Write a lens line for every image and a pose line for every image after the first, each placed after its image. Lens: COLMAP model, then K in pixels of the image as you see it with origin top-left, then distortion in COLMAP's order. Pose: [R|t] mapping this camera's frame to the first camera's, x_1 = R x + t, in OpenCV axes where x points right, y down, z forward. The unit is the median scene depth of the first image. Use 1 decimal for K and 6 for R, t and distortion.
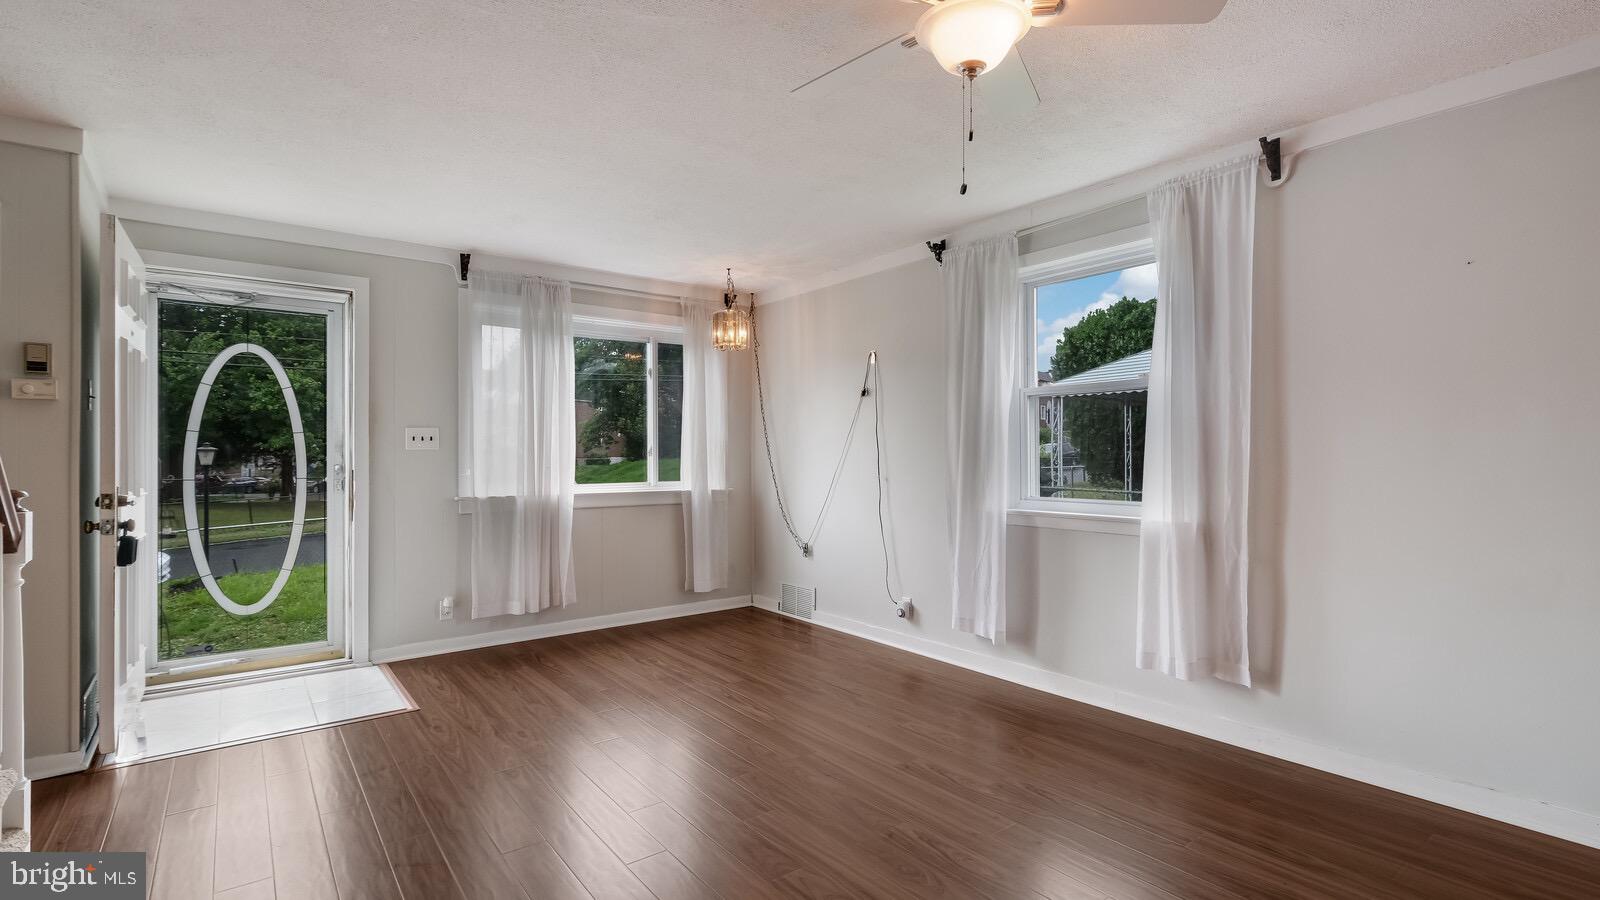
lens RADIAL K [[726.1, 0, 800.0], [0, 726.1, 450.0], [0, 0, 1]] dist [0.000317, 0.000134]
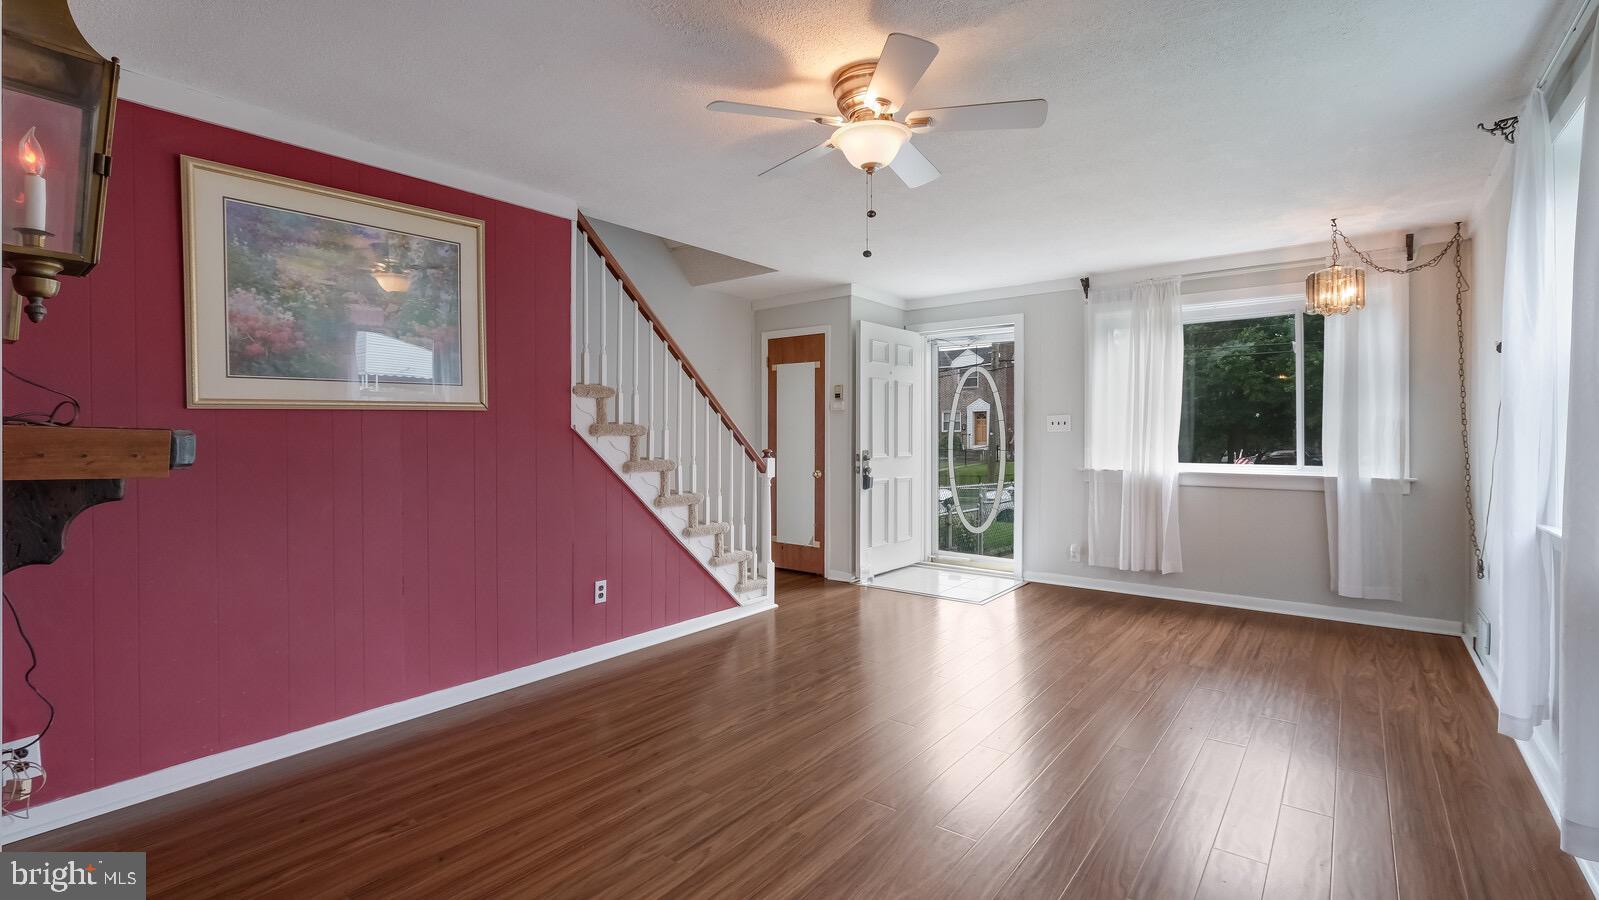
lens RADIAL K [[704.2, 0, 799.5], [0, 704.2, 450.0], [0, 0, 1]] dist [-0.000643, 0.001684]
pose [[0.254468, 0.024951, -0.966759, 0.594703], [0.005171, 0.999618, 0.027160, -0.004415], [0.967067, -0.011911, 0.254242, 0.195201]]
